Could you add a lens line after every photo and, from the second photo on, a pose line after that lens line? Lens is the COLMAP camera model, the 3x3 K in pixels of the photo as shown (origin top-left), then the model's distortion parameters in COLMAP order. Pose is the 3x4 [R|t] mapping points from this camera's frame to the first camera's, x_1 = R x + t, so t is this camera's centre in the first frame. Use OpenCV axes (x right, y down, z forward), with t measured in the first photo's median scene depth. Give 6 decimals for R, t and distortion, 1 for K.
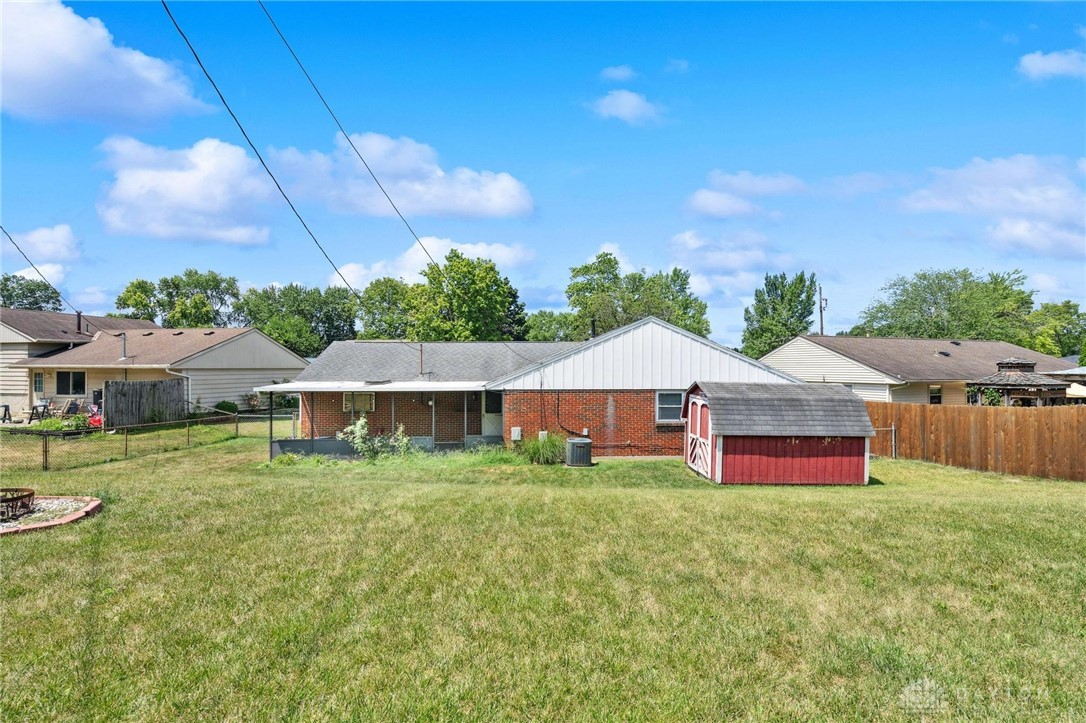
lens RADIAL K [[496.7, 0, 539.7], [0, 496.7, 369.7], [0, 0, 1]] dist [-0.001090, -0.000583]
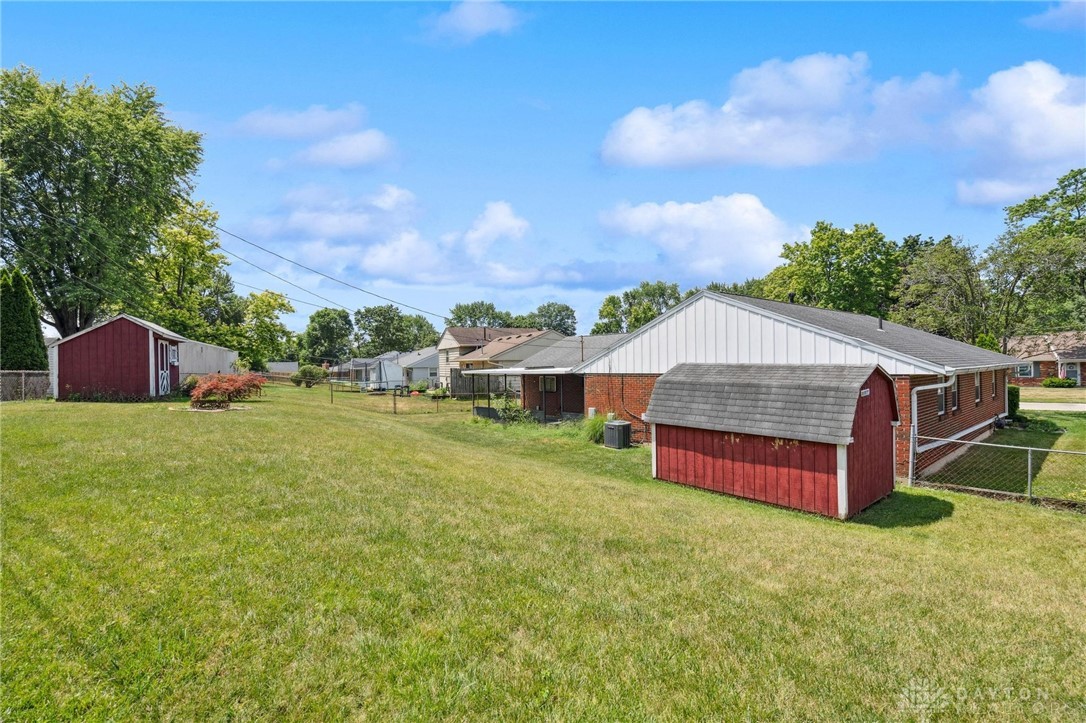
lens RADIAL K [[496.7, 0, 540.6], [0, 496.7, 362.8], [0, 0, 1]] dist [-0.001090, -0.000583]
pose [[0.608206, -0.013095, -0.793671, 0.910818], [0.013077, 0.999894, -0.006477, 0.027294], [0.793672, -0.006439, 0.608312, 0.293866]]
